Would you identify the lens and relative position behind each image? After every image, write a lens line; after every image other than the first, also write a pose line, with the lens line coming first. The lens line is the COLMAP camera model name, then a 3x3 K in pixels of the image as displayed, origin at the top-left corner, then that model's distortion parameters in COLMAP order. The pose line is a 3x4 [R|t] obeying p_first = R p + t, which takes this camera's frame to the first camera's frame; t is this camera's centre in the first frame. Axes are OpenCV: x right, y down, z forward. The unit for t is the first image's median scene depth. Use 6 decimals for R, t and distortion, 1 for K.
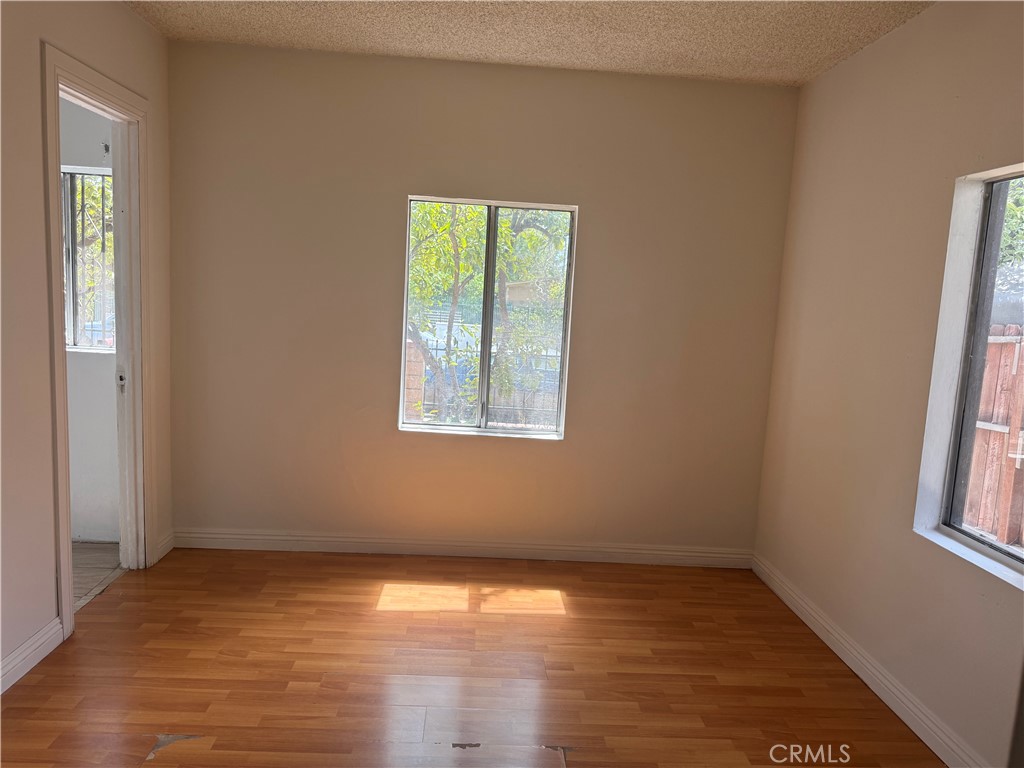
lens RADIAL K [[716.7, 0, 504.1], [0, 716.7, 384.7], [0, 0, 1]] dist [0.052153, -0.082877]
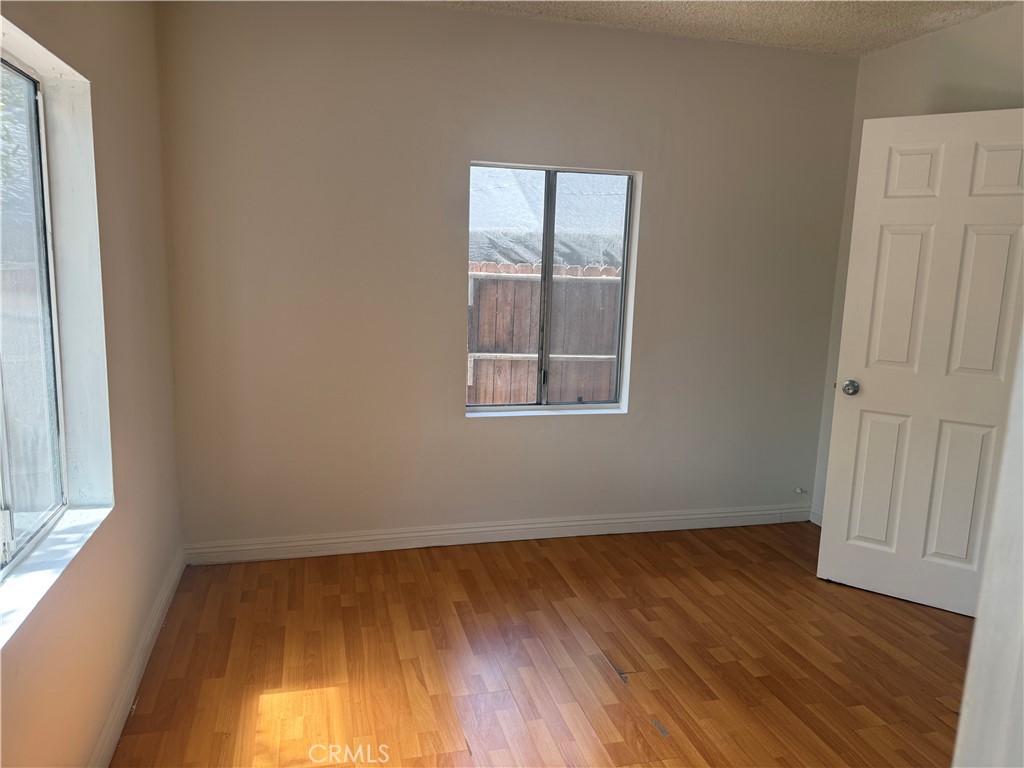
lens RADIAL K [[716.7, 0, 504.1], [0, 716.7, 384.7], [0, 0, 1]] dist [0.052153, -0.082877]
pose [[-0.207776, -0.229628, 0.950842, -0.643105], [0.082295, 0.964506, 0.250911, -0.171384], [-0.974708, 0.130383, -0.181504, 1.008787]]
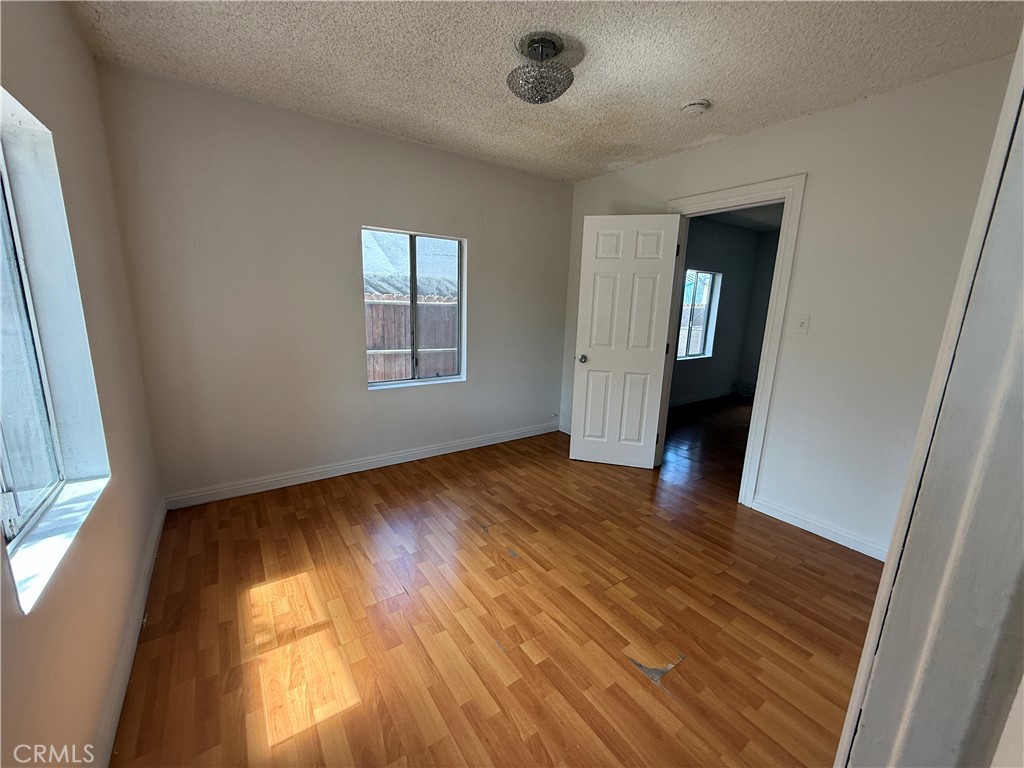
lens RADIAL K [[405.1, 0, 510.5], [0, 405.1, 386.6], [0, 0, 1]] dist [-0.002254, -0.000648]
pose [[-0.533745, -0.247526, 0.808608, -0.573256], [0.045068, 0.946517, 0.319491, -0.158386], [-0.844444, 0.206969, -0.494043, 1.071720]]
